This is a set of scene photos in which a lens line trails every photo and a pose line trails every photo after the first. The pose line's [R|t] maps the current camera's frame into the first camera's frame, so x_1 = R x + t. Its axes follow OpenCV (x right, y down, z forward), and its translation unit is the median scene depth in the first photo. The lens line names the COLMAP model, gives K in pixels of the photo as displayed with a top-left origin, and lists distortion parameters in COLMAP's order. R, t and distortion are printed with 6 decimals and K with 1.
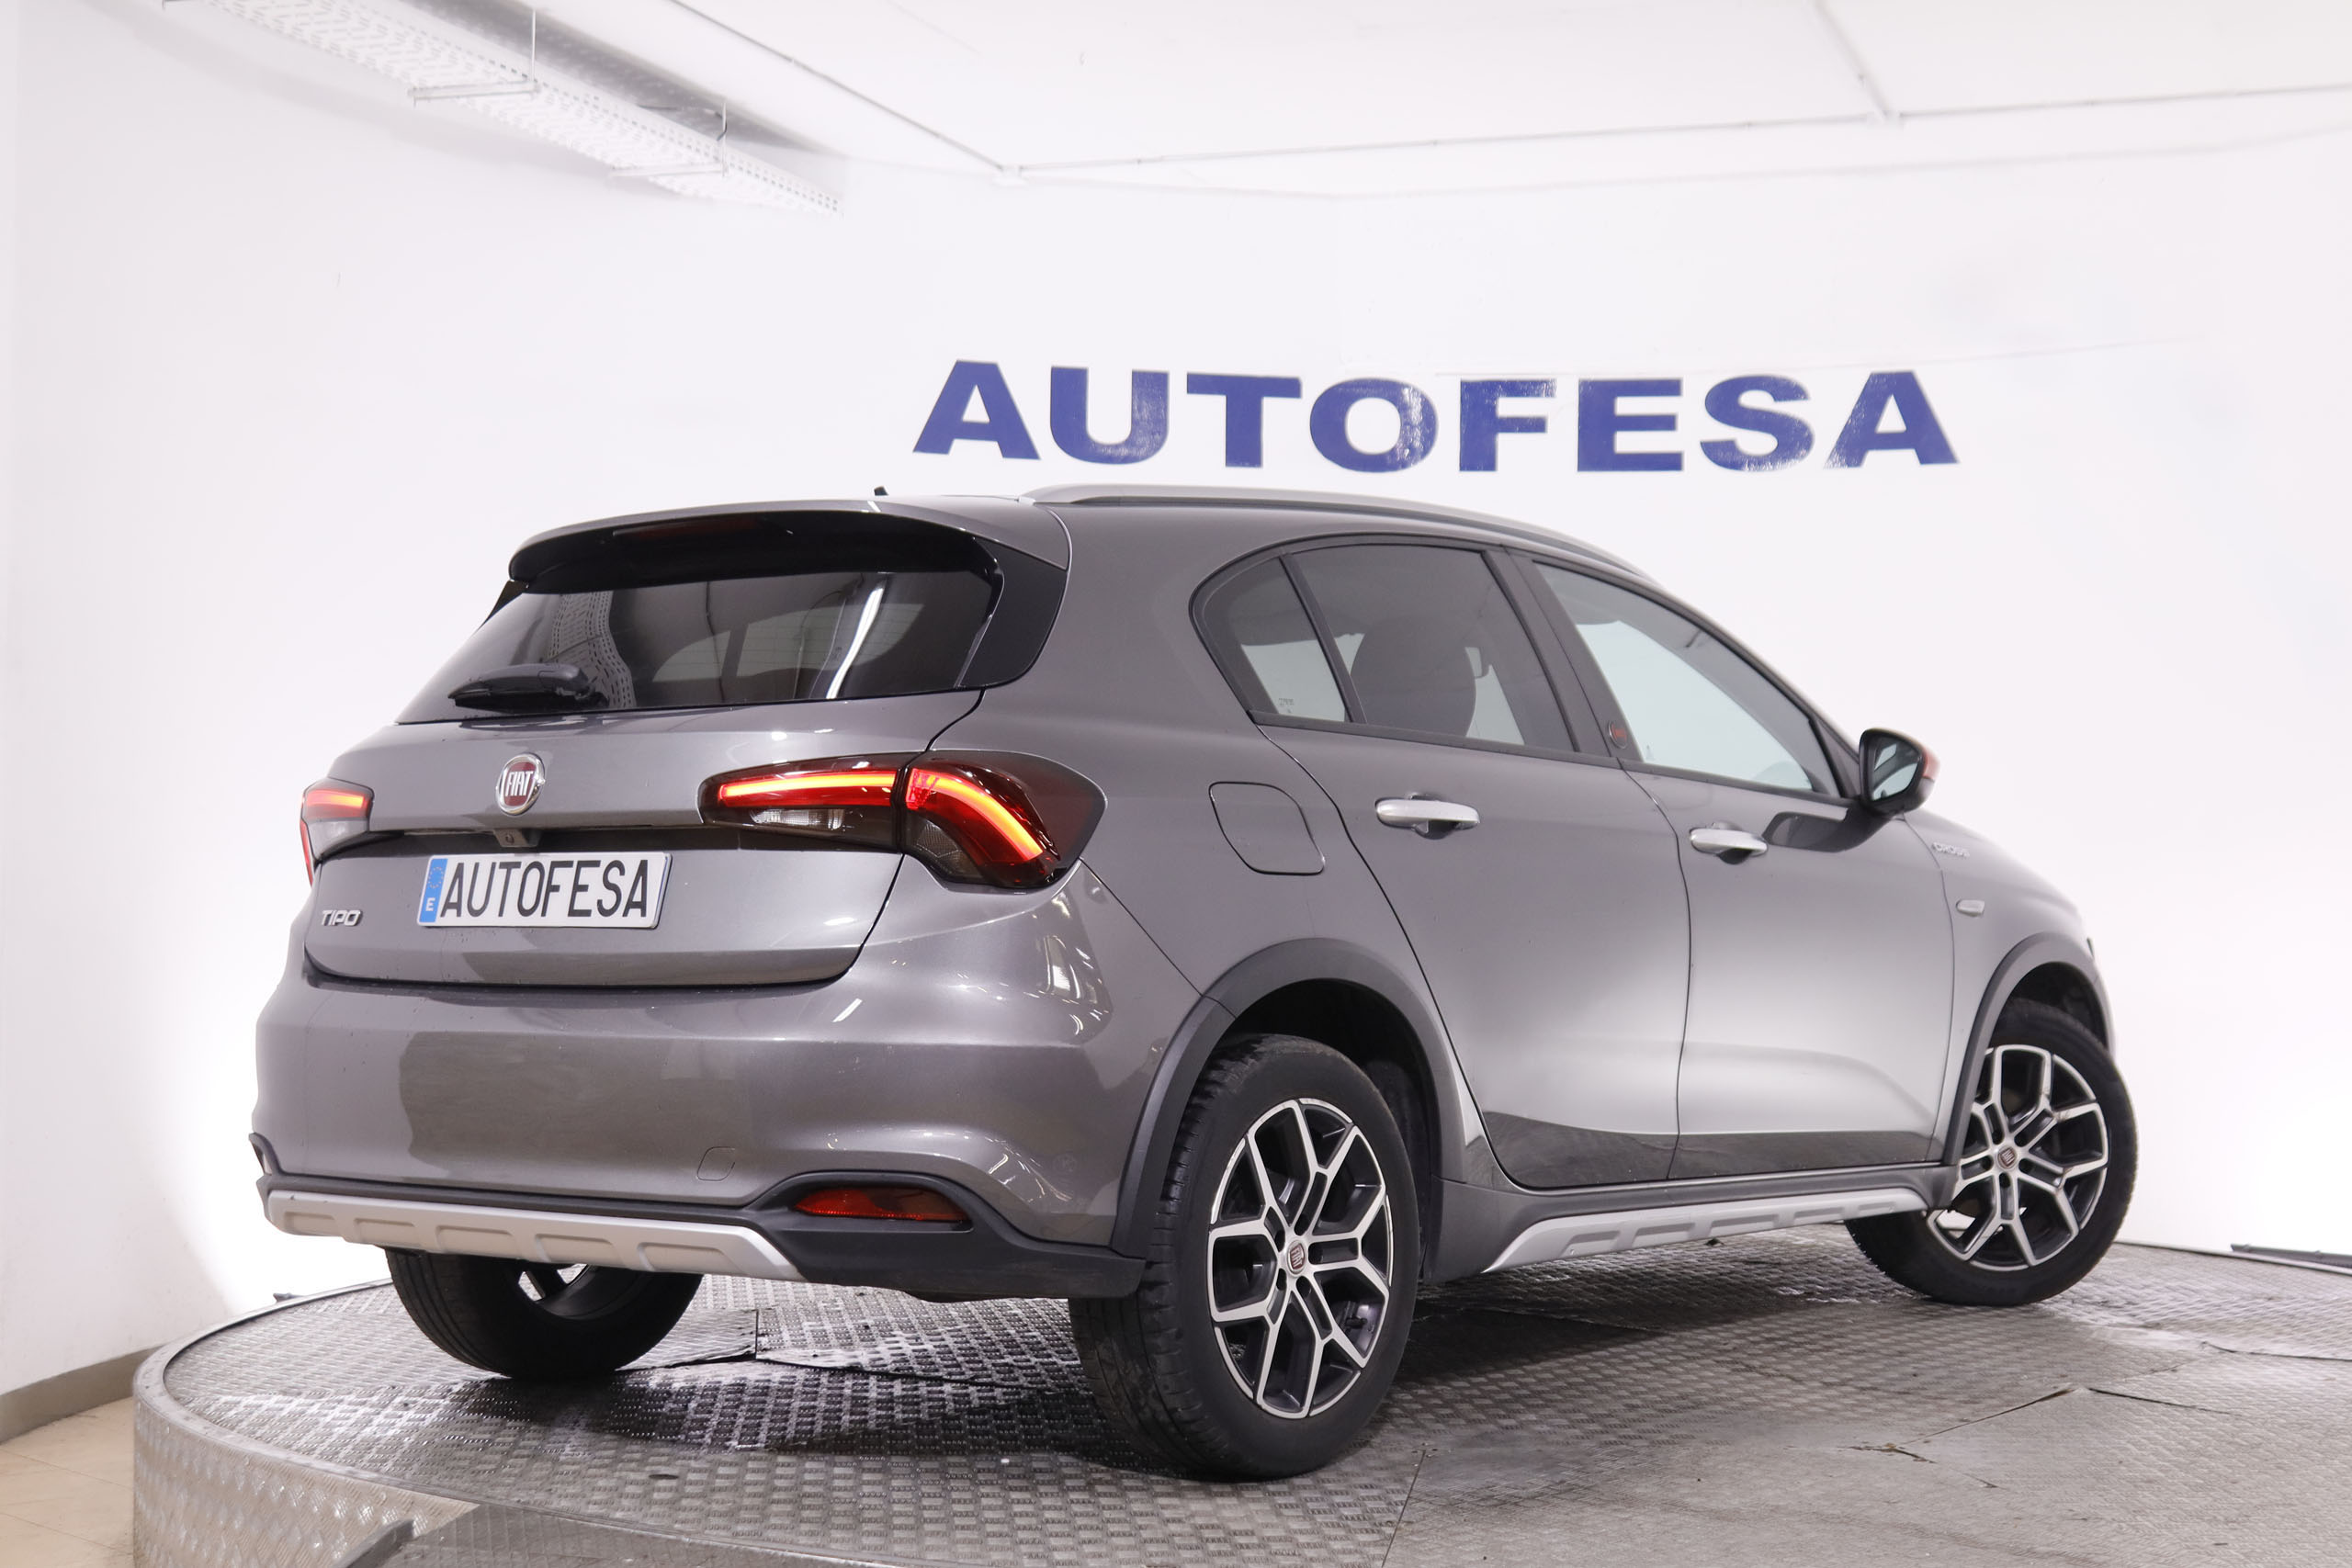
lens RADIAL K [[3567.3, 0, 1211.3], [0, 3567.3, 747.2], [0, 0, 1]] dist [0.058451, 0.000000]
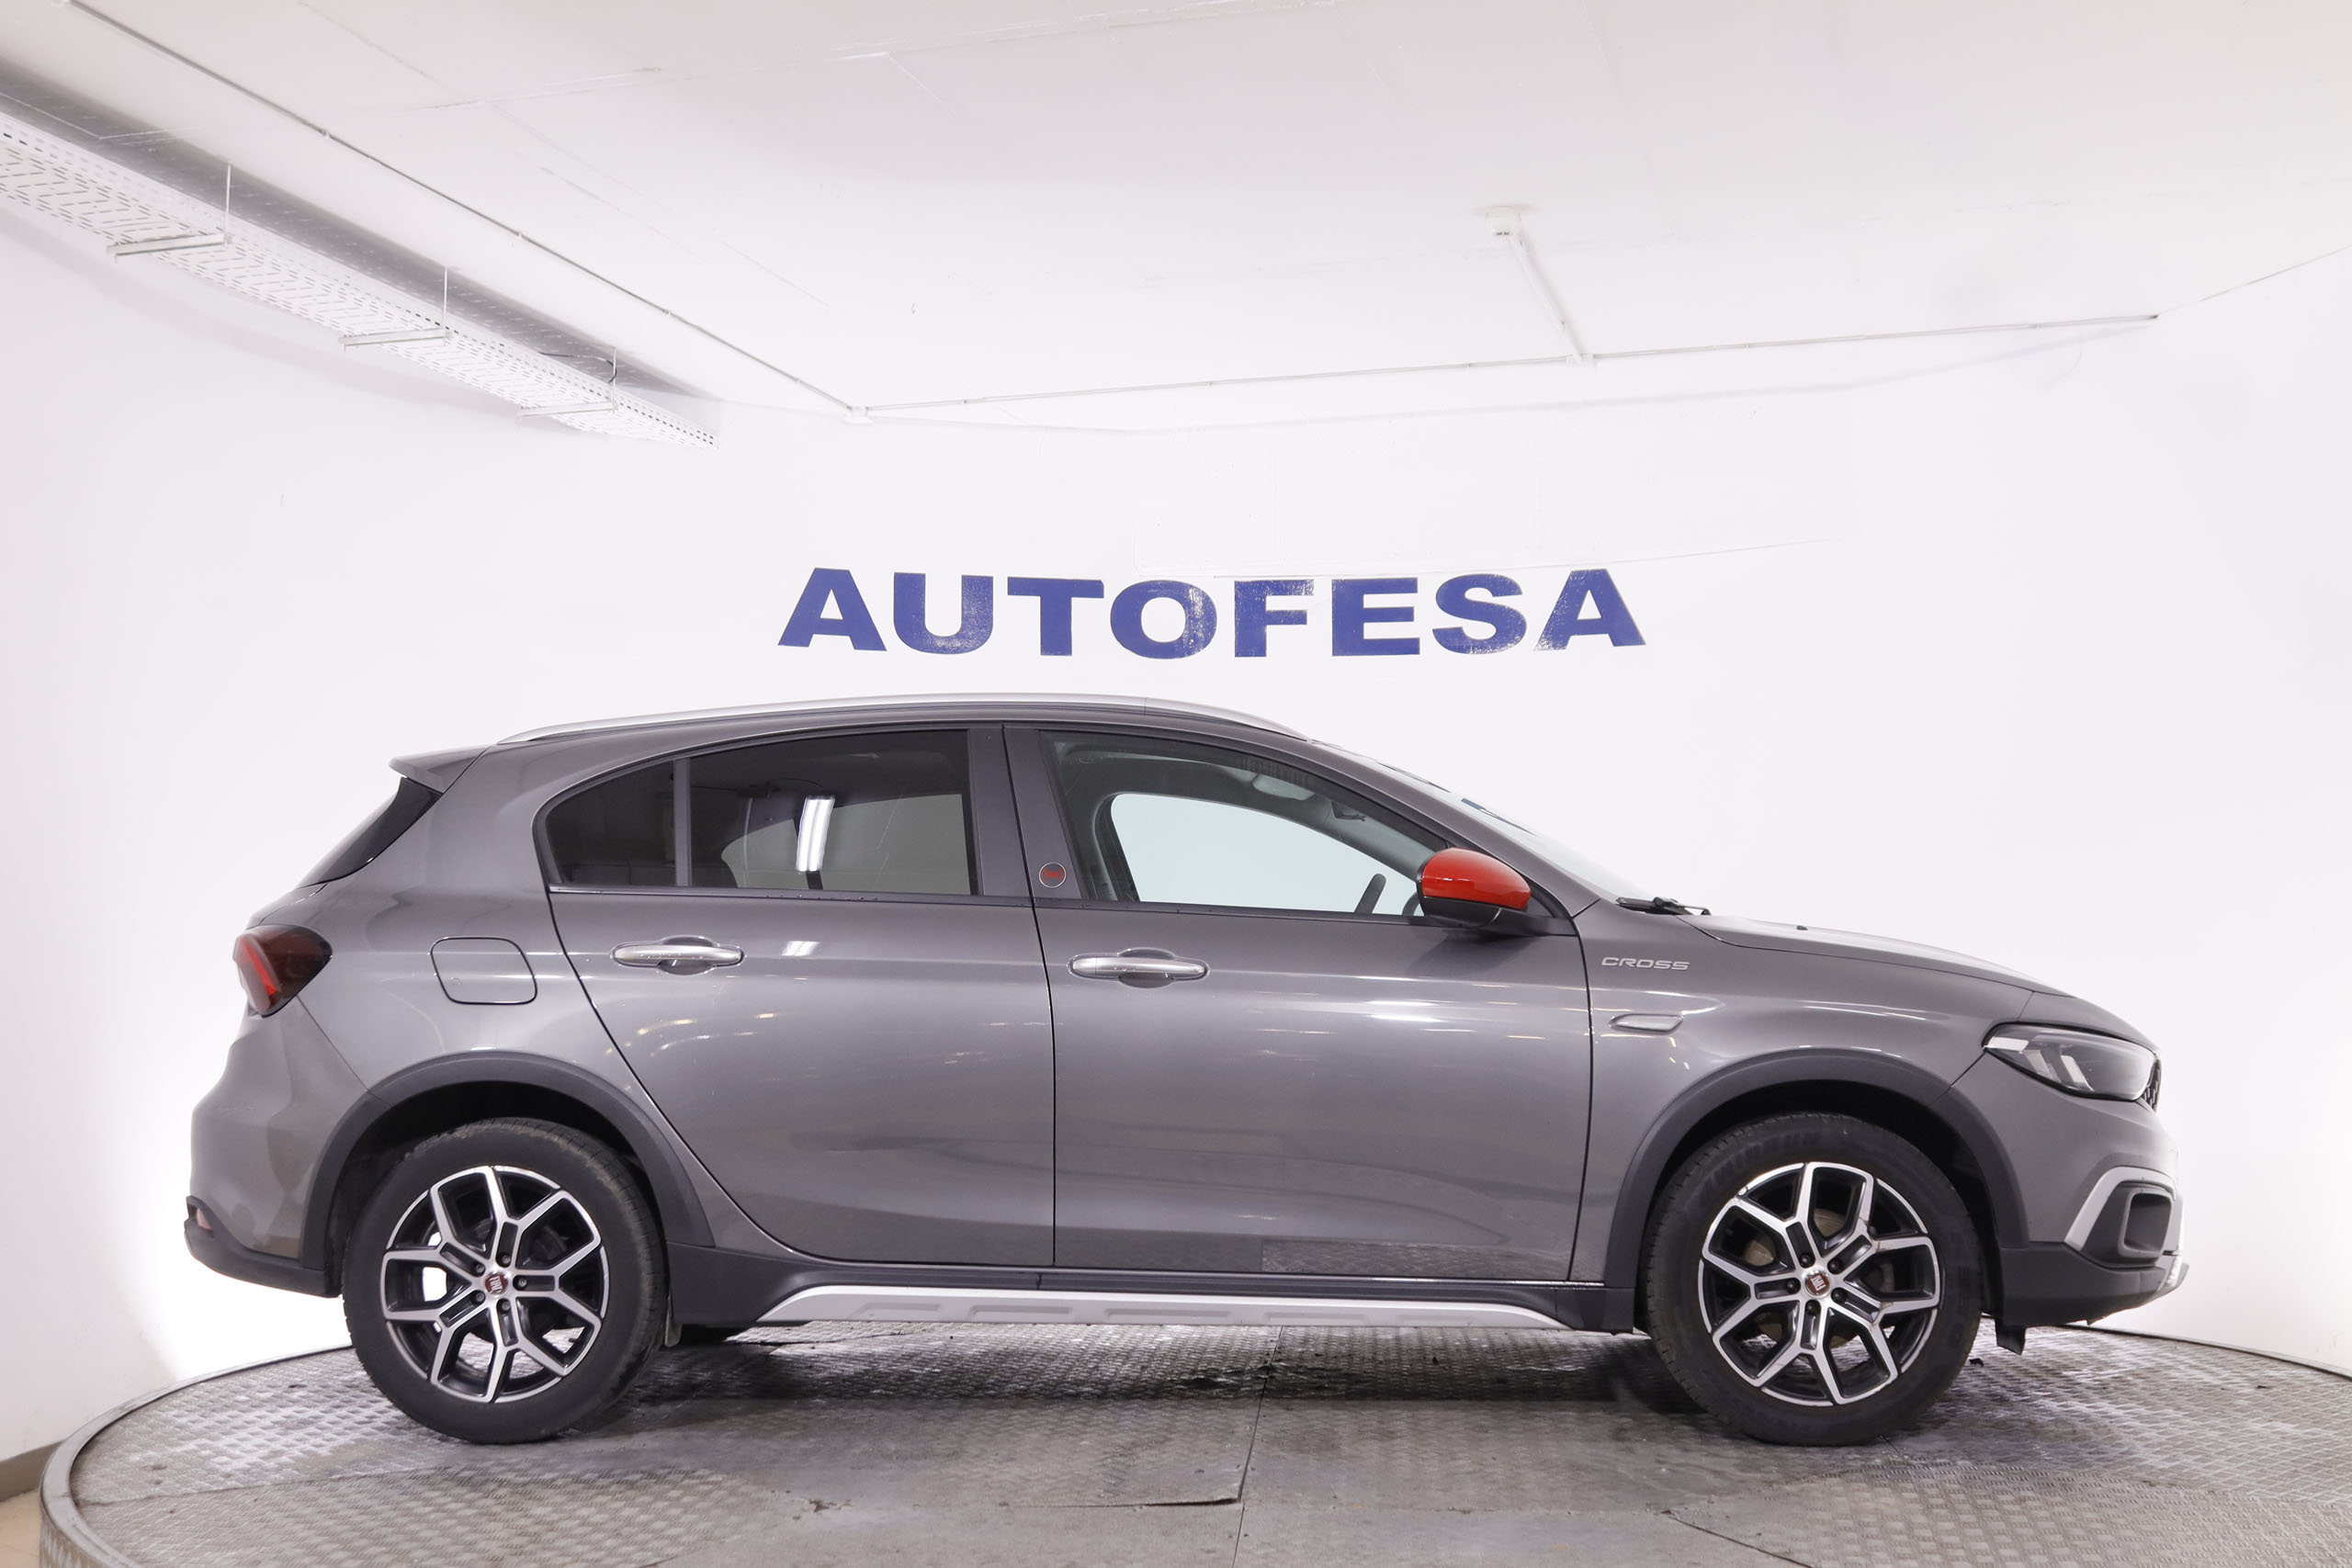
lens RADIAL K [[2622.6, 0, 1156.4], [0, 2622.6, 739.4], [0, 0, 1]] dist [-0.000223, 0.000000]
pose [[0.998964, -0.012720, 0.043700, 0.003847], [0.015235, 0.998217, -0.057707, 0.001535], [-0.042888, 0.058313, 0.997377, 0.120968]]
